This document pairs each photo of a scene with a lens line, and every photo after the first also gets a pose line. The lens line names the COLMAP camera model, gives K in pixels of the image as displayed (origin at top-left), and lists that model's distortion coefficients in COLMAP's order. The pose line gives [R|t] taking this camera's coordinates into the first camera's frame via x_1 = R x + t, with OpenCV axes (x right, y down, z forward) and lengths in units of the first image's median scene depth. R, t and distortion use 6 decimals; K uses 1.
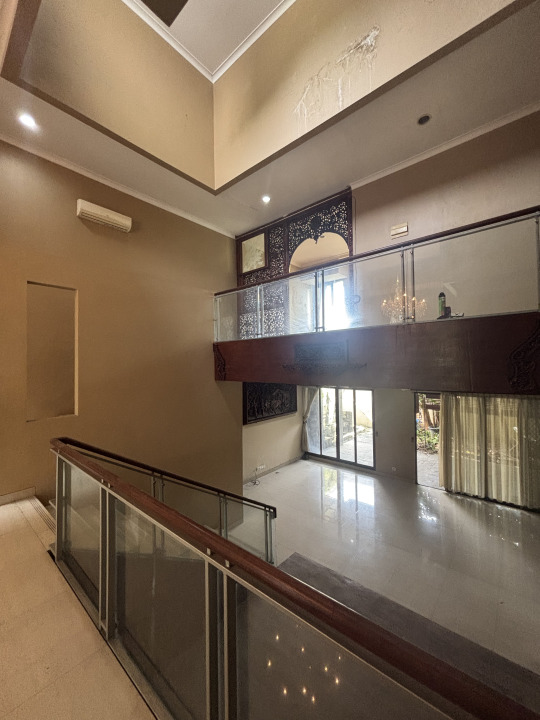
lens RADIAL K [[289.1, 0, 270.1], [0, 289.1, 362.7], [0, 0, 1]] dist [0.001360, -0.000319]
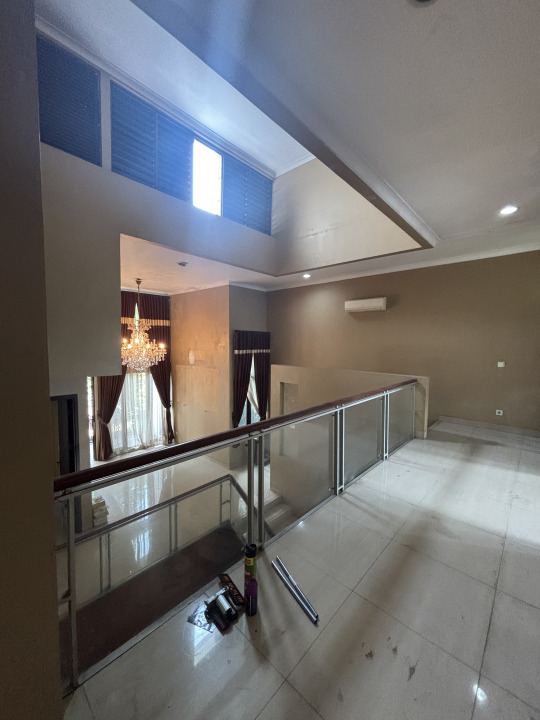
lens RADIAL K [[289.1, 0, 275.3], [0, 289.1, 354.8], [0, 0, 1]] dist [0.001360, -0.000319]
pose [[-0.034427, 0.055842, -0.997846, 0.552485], [0.006397, 0.998430, 0.055654, -0.301469], [0.999387, -0.004467, -0.034730, 0.543971]]
